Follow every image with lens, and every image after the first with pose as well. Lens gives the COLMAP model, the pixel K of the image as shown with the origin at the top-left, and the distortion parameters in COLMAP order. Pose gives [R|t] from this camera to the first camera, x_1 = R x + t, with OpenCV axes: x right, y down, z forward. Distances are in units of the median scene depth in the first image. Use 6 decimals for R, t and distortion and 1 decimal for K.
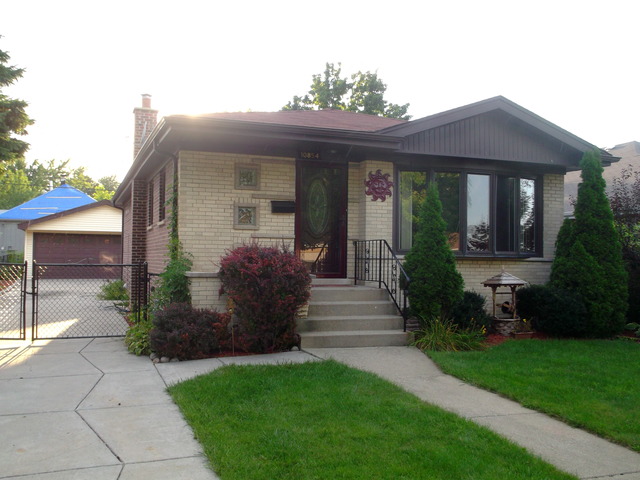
lens RADIAL K [[633.6, 0, 312.4], [0, 633.6, 238.2], [0, 0, 1]] dist [0.002429, 0.026452]
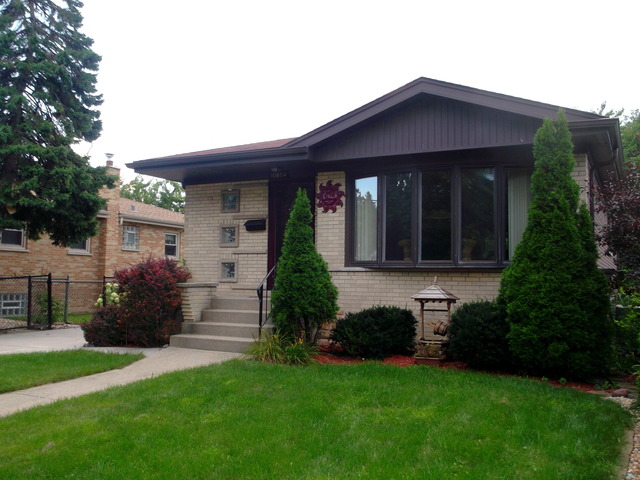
lens RADIAL K [[633.6, 0, 312.4], [0, 633.6, 238.2], [0, 0, 1]] dist [0.002429, 0.026452]
pose [[0.680605, -0.054194, -0.730643, 0.803009], [0.016984, 0.998160, -0.058215, 0.038075], [0.732454, 0.027212, 0.680273, 0.314592]]
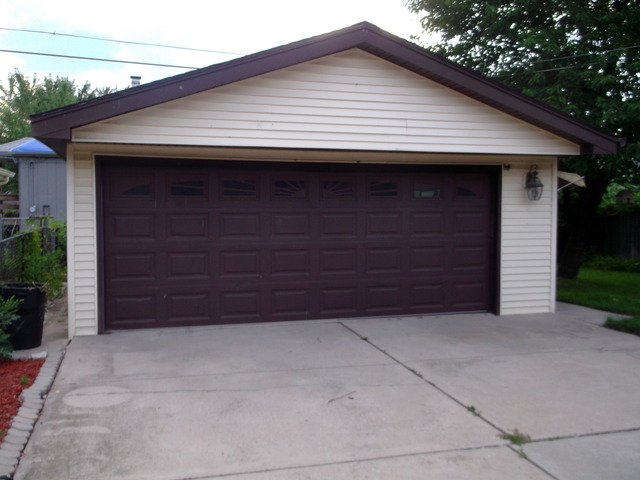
lens RADIAL K [[633.6, 0, 312.4], [0, 633.6, 238.2], [0, 0, 1]] dist [0.002429, 0.026452]
pose [[0.997520, -0.006540, -0.070085, -0.798702], [0.011751, 0.997174, 0.074198, 0.017715], [0.069402, -0.074838, 0.994778, 1.785447]]
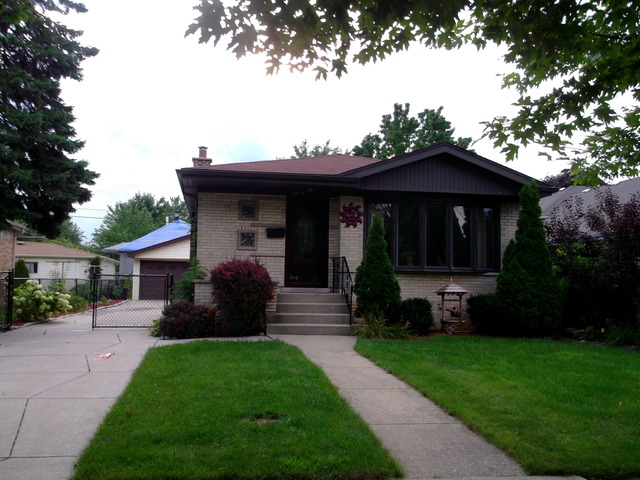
lens RADIAL K [[633.6, 0, 312.4], [0, 633.6, 238.2], [0, 0, 1]] dist [0.002429, 0.026452]
pose [[0.980912, -0.011920, -0.194084, 0.276833], [0.002089, 0.998708, -0.050781, 0.028200], [0.194439, 0.049406, 0.979670, -0.268062]]
